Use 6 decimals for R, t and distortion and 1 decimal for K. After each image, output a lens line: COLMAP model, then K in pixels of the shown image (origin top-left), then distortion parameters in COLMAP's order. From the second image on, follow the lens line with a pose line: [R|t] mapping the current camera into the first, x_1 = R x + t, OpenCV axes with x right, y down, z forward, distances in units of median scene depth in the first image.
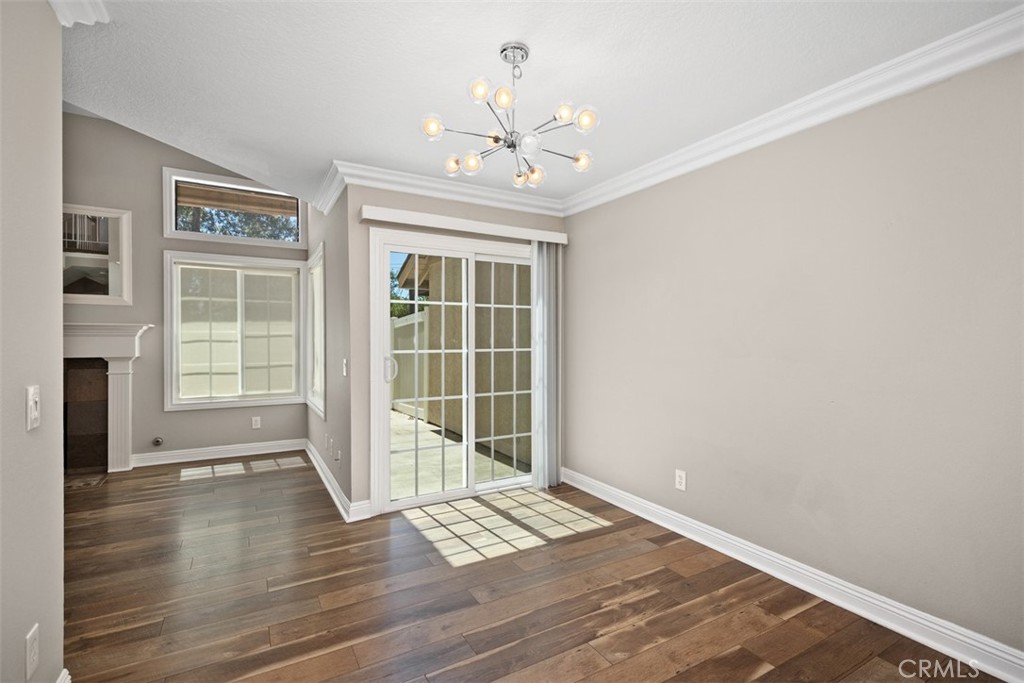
lens RADIAL K [[461.9, 0, 519.8], [0, 461.9, 340.2], [0, 0, 1]] dist [0.008424, 0.000017]
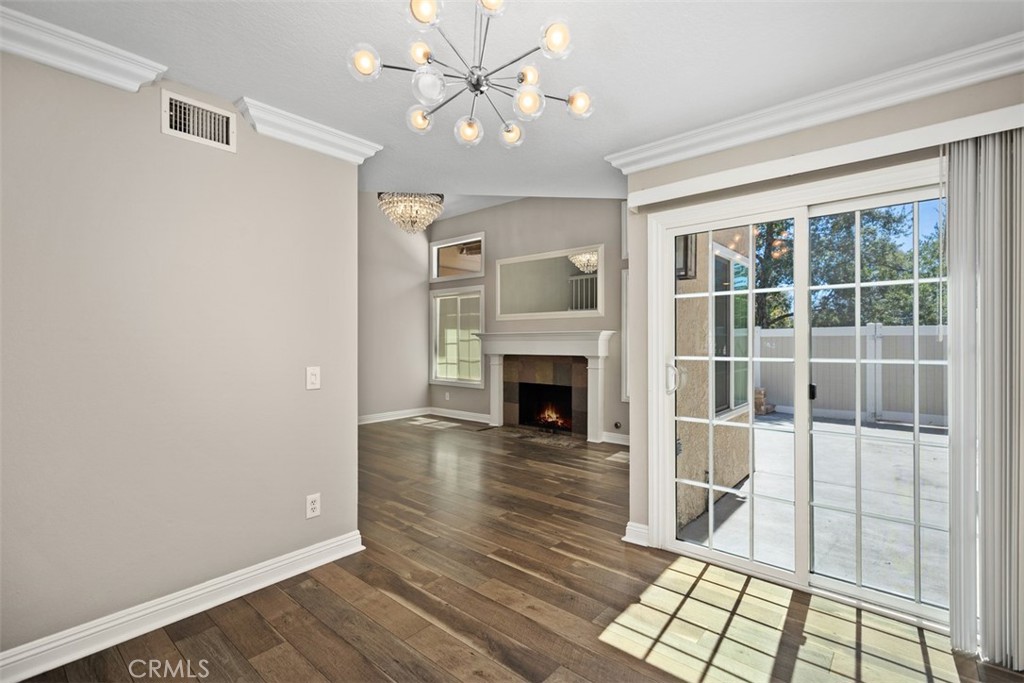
lens RADIAL K [[461.9, 0, 516.5], [0, 461.9, 342.2], [0, 0, 1]] dist [0.008424, 0.000017]
pose [[0.334412, -0.001214, -0.942426, 0.391418], [-0.002902, 0.999993, -0.002318, 0.000142], [0.942422, 0.003510, 0.334407, 0.442441]]
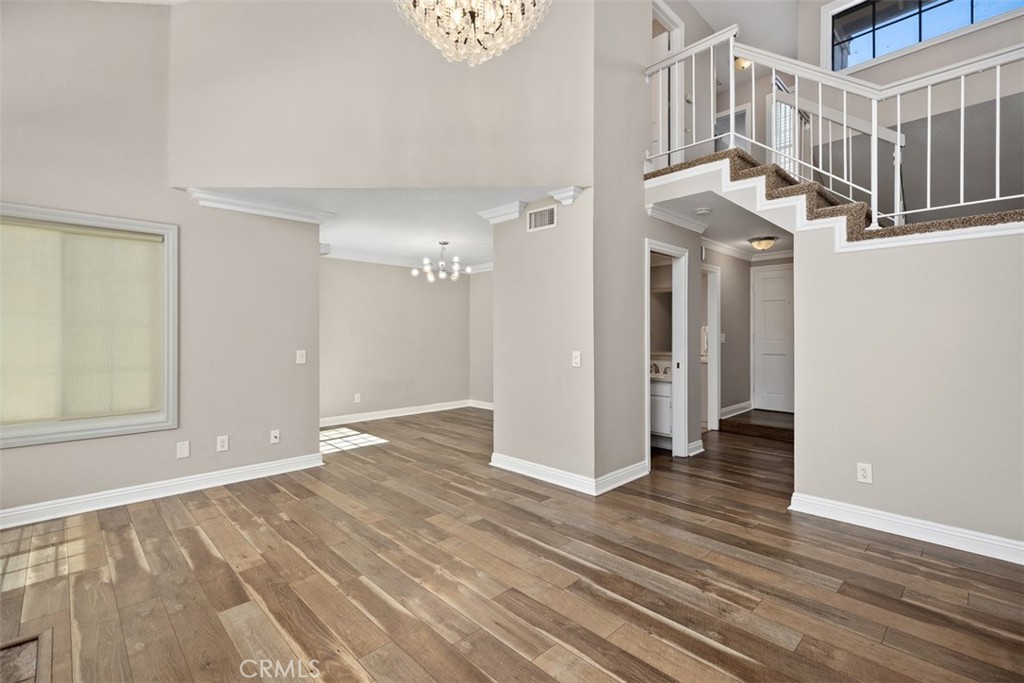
lens RADIAL K [[461.9, 0, 507.8], [0, 461.9, 334.8], [0, 0, 1]] dist [0.008424, 0.000017]
pose [[-0.233936, -0.005605, 0.972236, -1.719395], [0.004201, 0.999968, 0.006776, -0.009572], [-0.972243, 0.005669, -0.233905, 0.713235]]
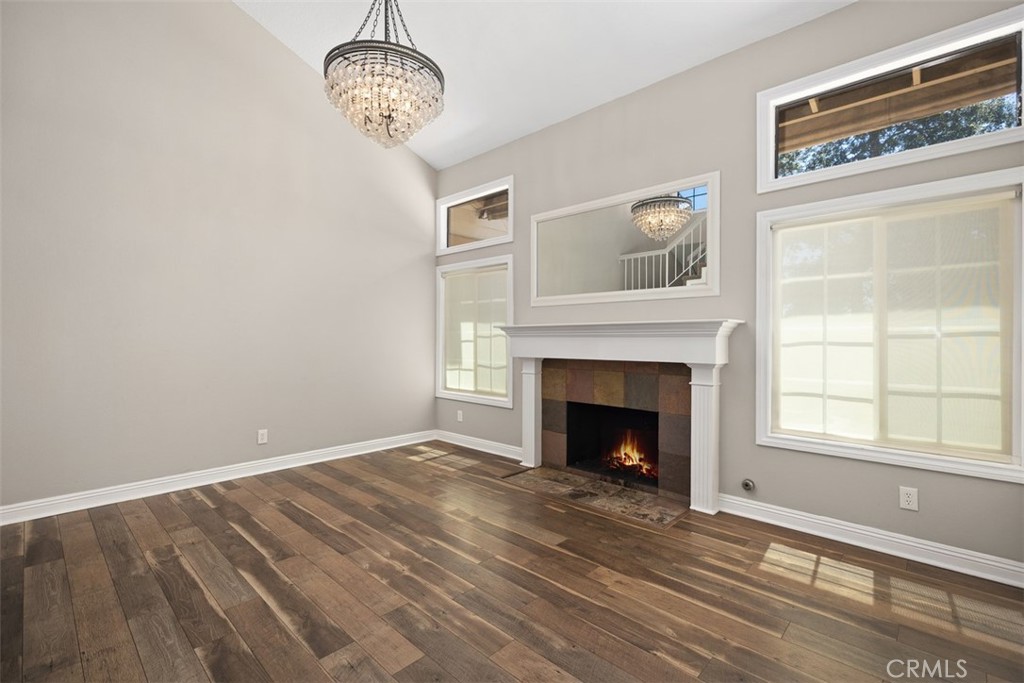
lens RADIAL K [[461.9, 0, 508.1], [0, 461.9, 338.5], [0, 0, 1]] dist [0.008424, 0.000017]
pose [[0.266058, -0.002533, -0.963954, -0.264276], [-0.002612, 0.999991, -0.003349, -0.001665], [0.963953, 0.003409, 0.266049, 0.612874]]
